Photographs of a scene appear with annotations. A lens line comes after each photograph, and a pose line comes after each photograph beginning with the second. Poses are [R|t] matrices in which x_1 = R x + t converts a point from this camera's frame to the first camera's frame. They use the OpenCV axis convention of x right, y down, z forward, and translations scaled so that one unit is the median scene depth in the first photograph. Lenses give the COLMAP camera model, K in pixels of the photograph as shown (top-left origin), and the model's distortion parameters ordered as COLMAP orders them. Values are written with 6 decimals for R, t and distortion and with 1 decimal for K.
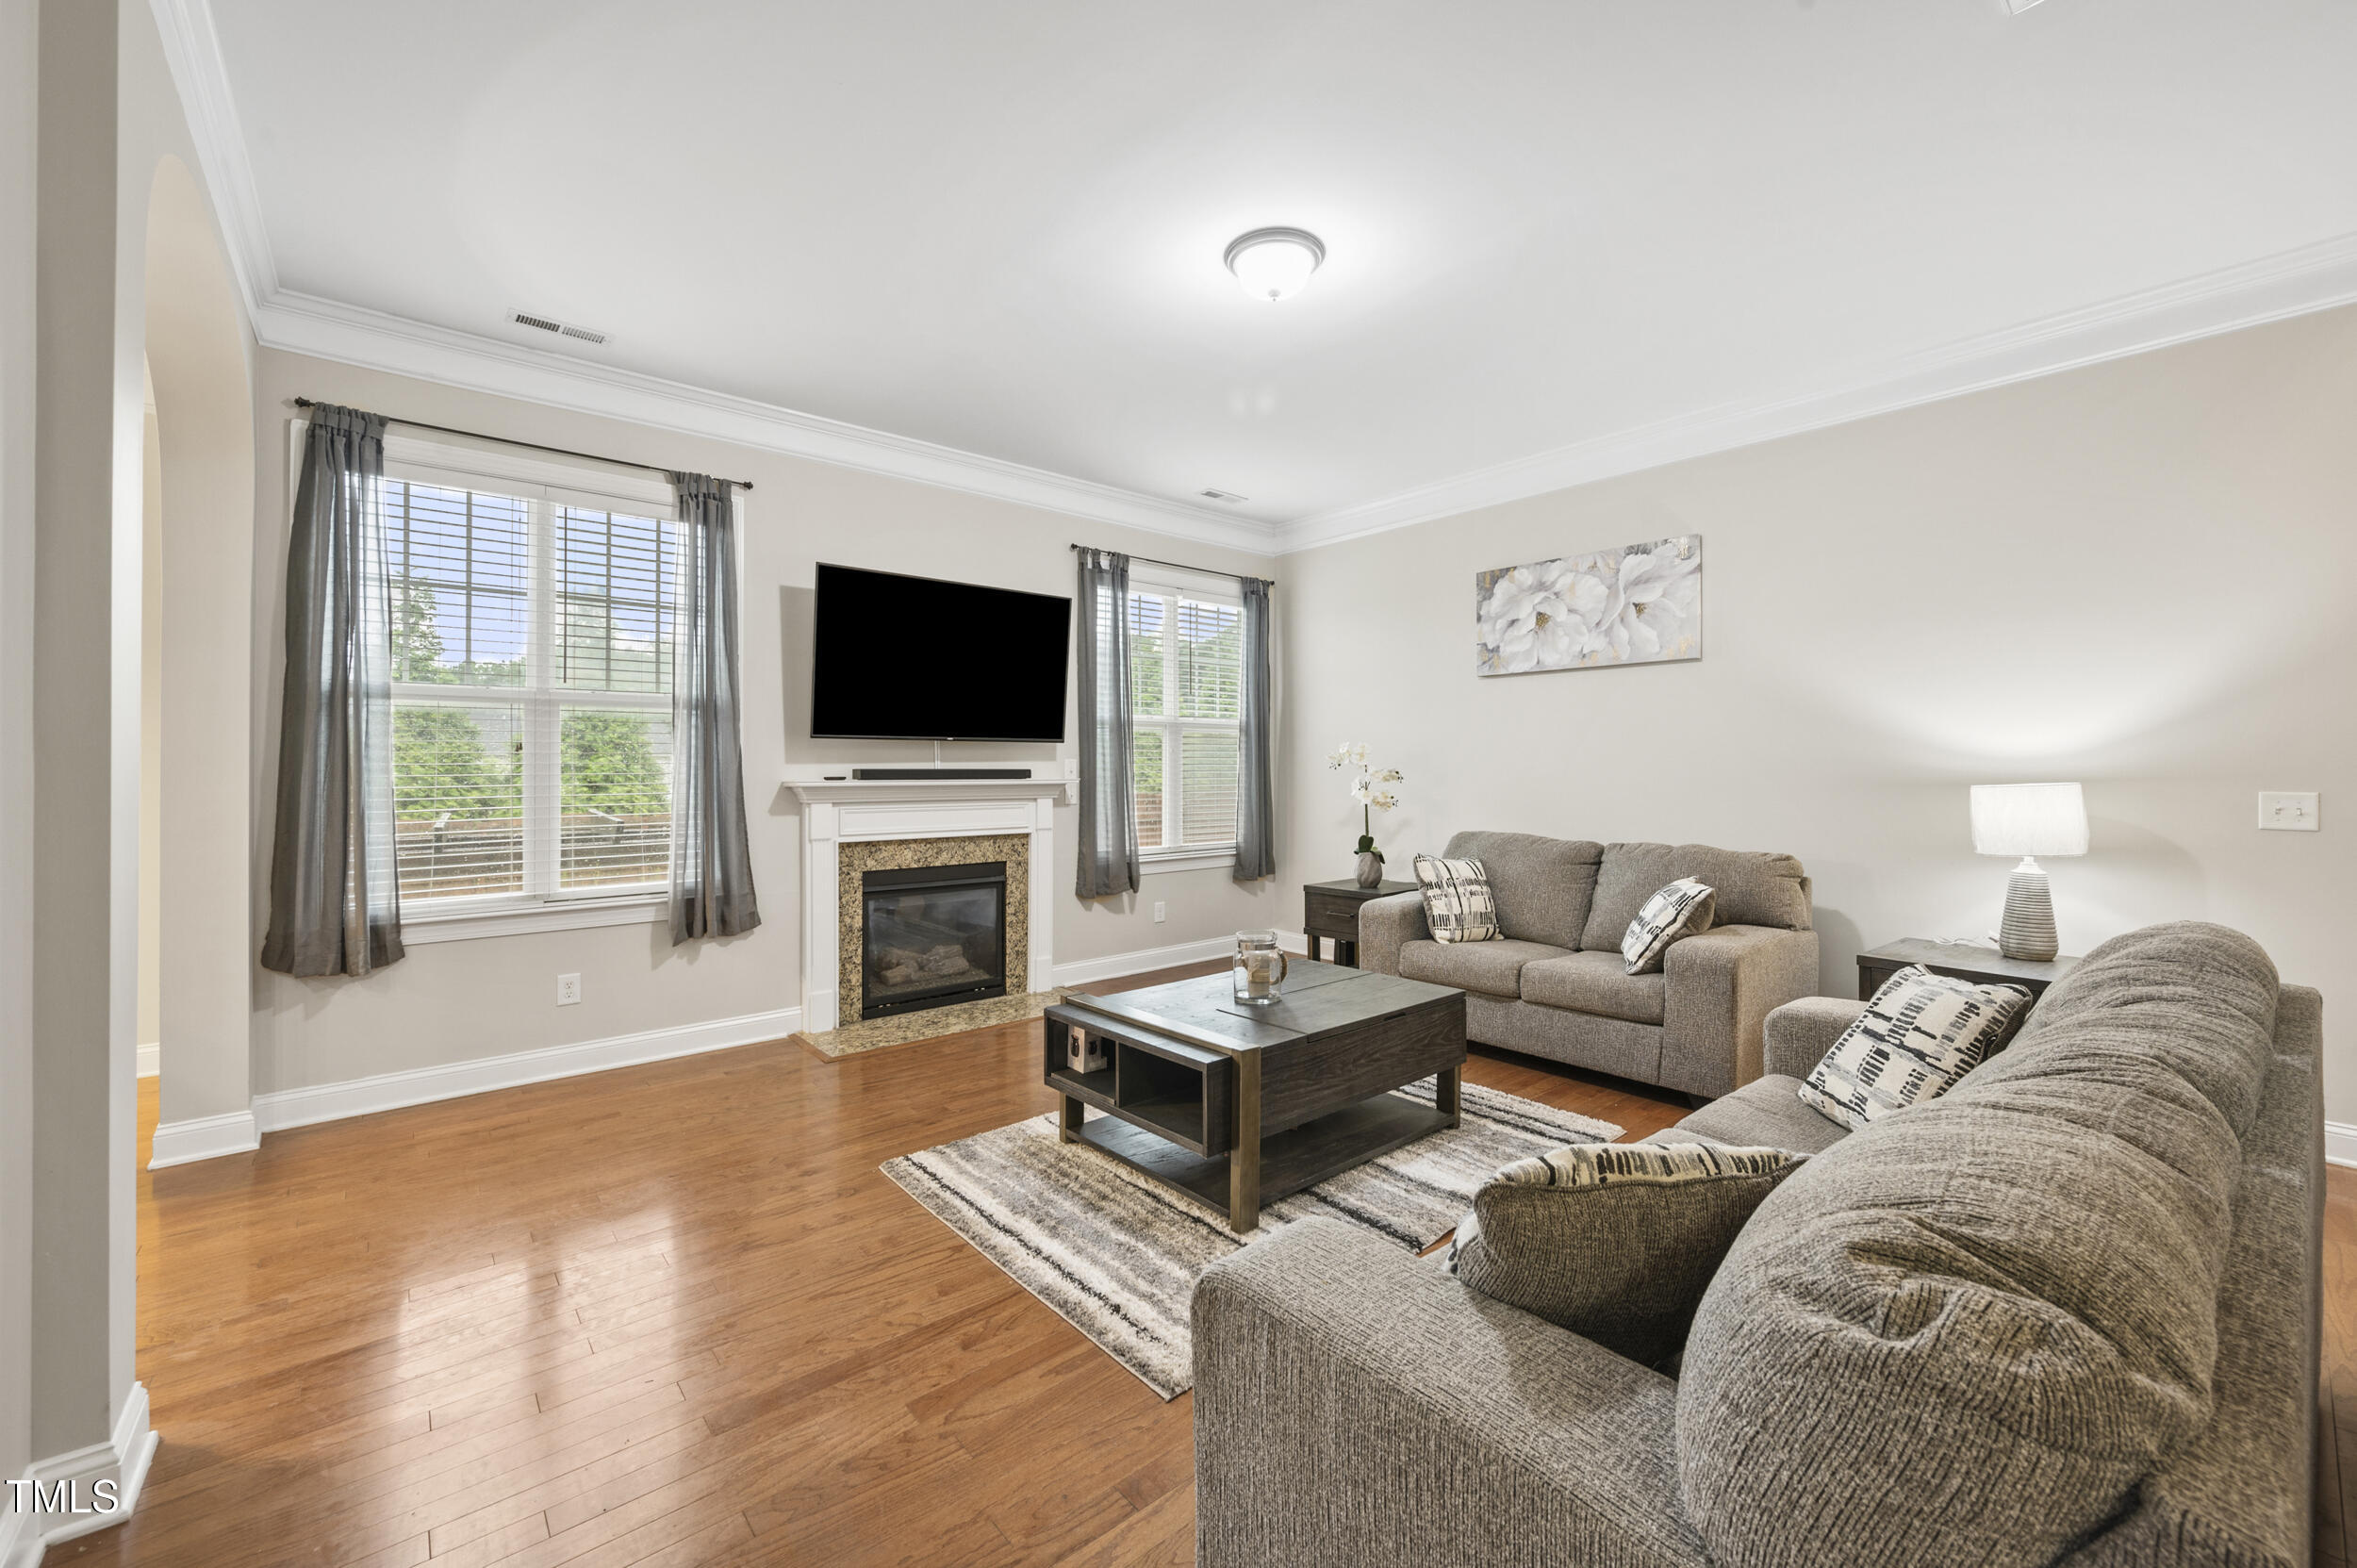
lens RADIAL K [[931.4, 0, 1189.6], [0, 931.4, 764.1], [0, 0, 1]] dist [-0.002182, -0.000019]
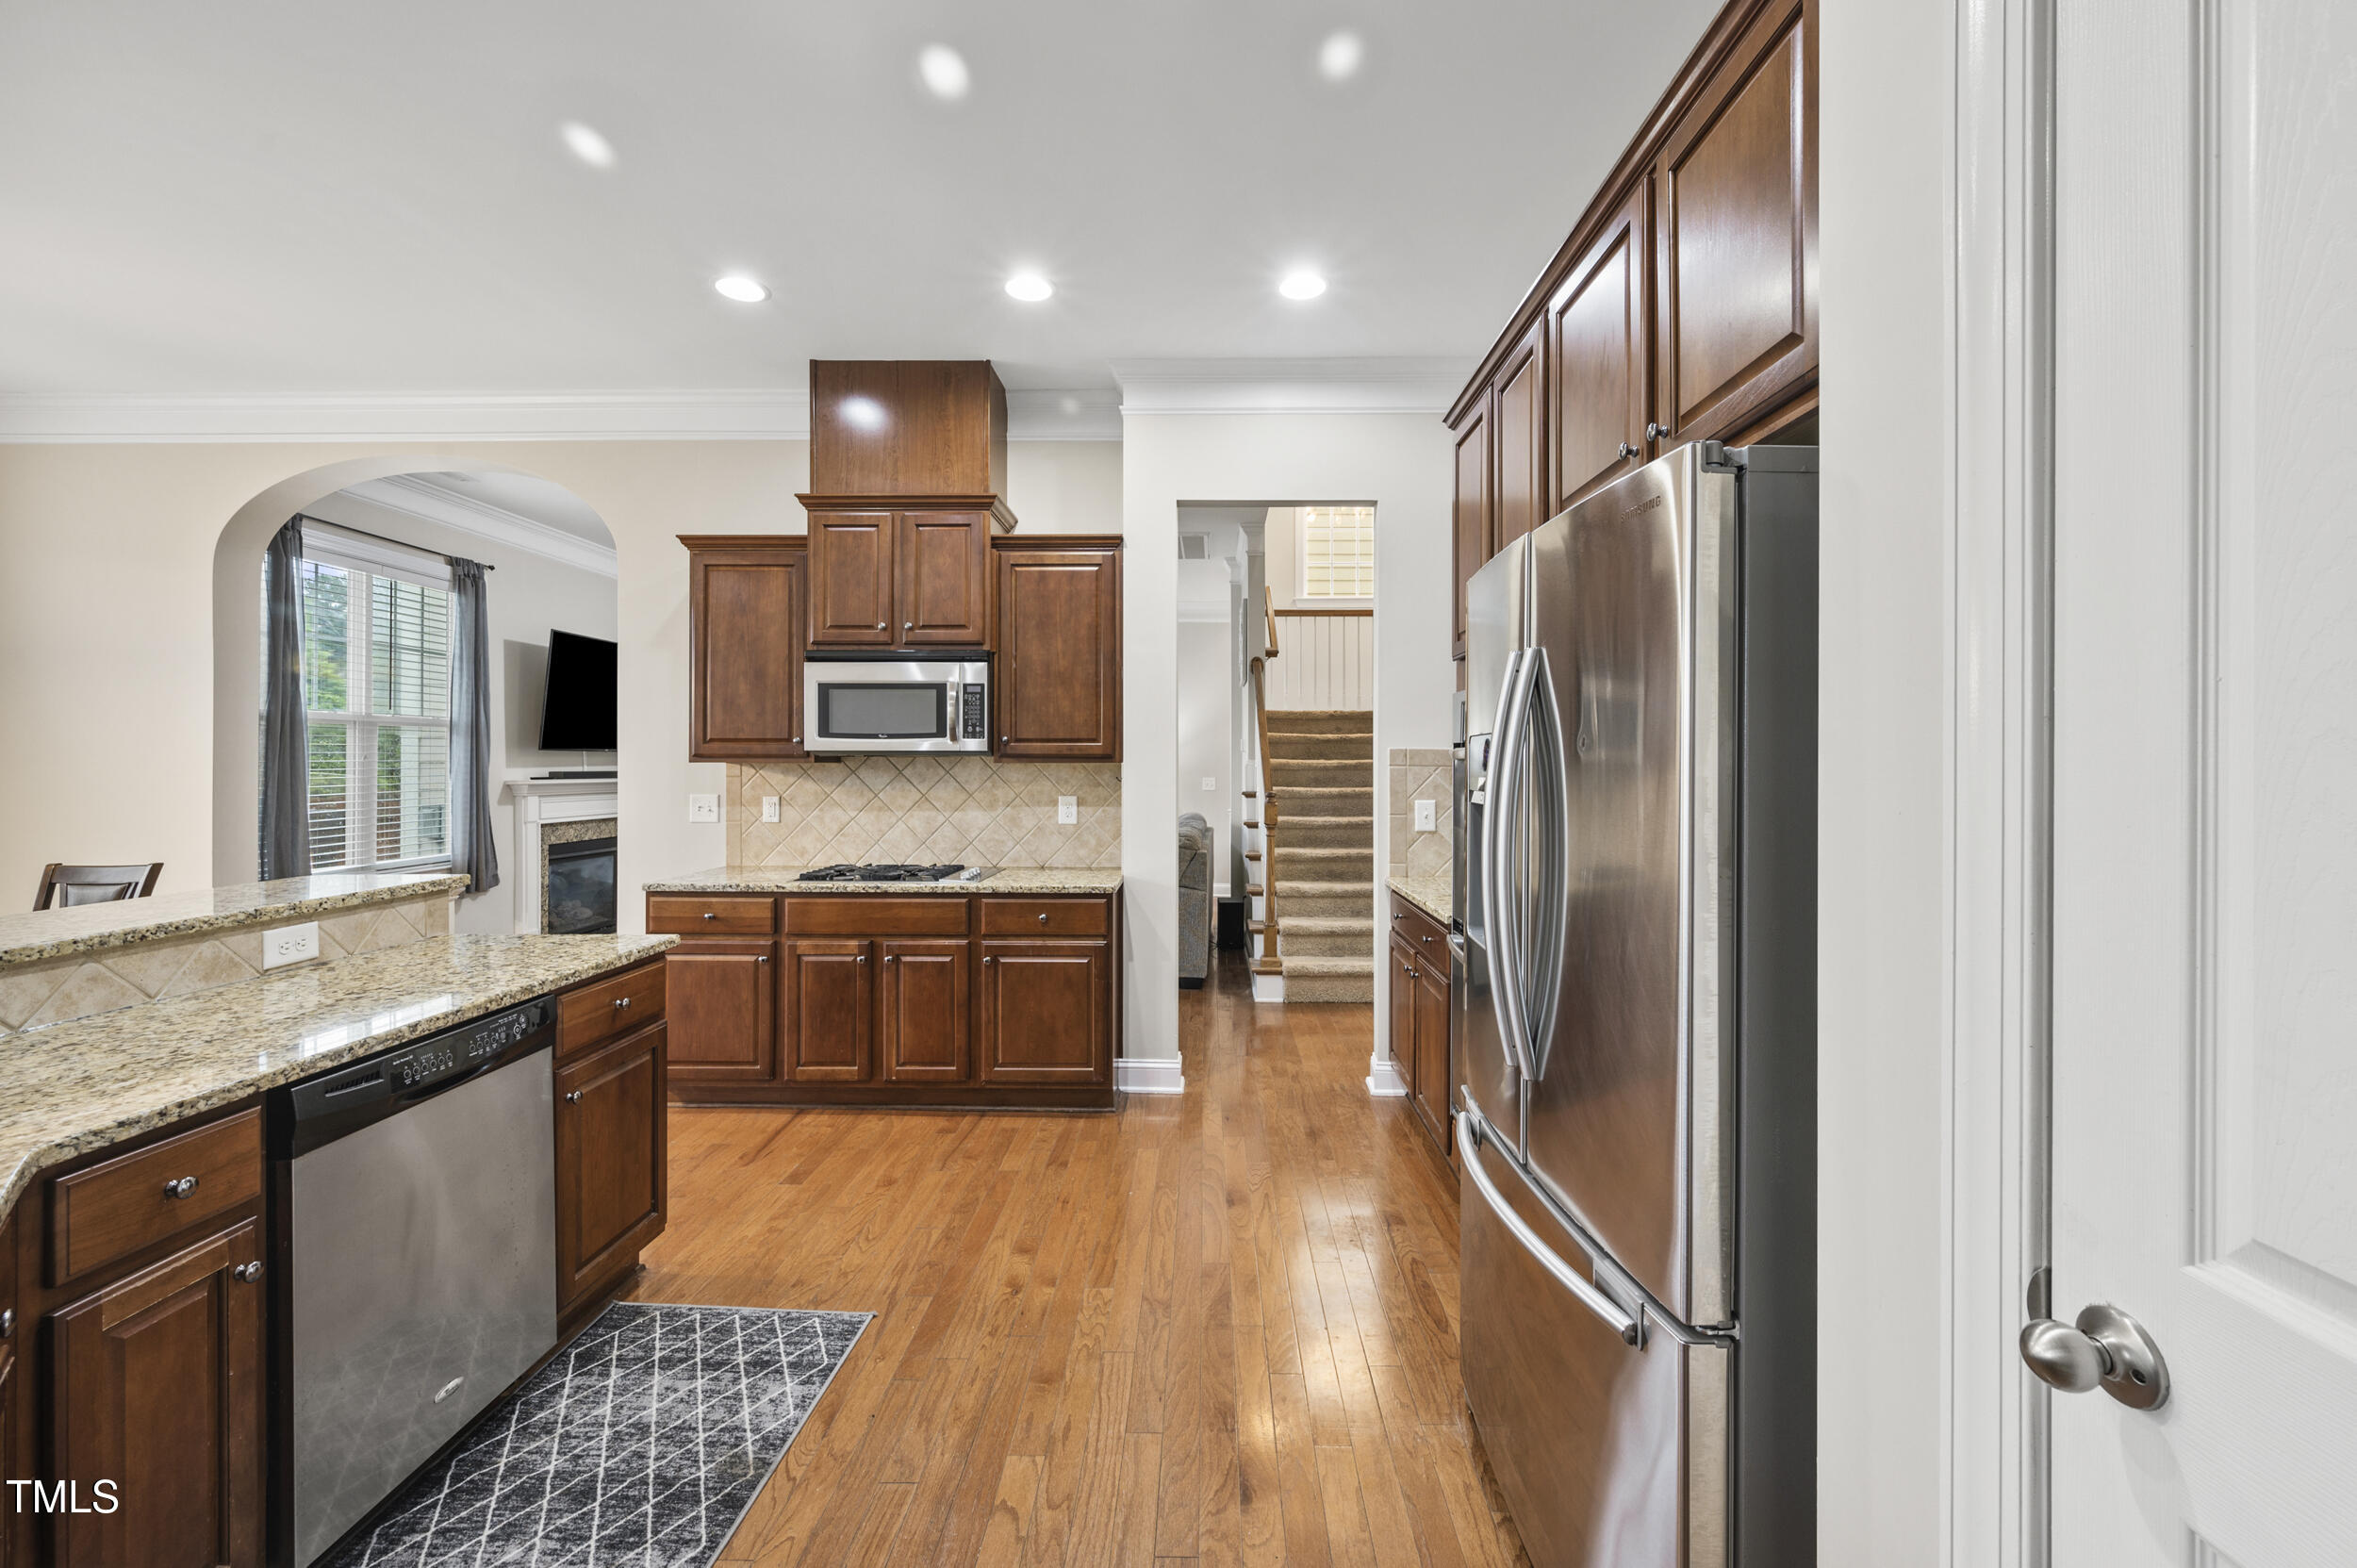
lens RADIAL K [[931.4, 0, 1177.1], [0, 931.4, 769.1], [0, 0, 1]] dist [-0.002182, -0.000019]
pose [[0.675748, -0.000242, 0.737133, -0.752468], [-0.001772, 0.999997, 0.001953, -0.002997], [-0.737131, -0.002626, 0.675745, -0.650162]]
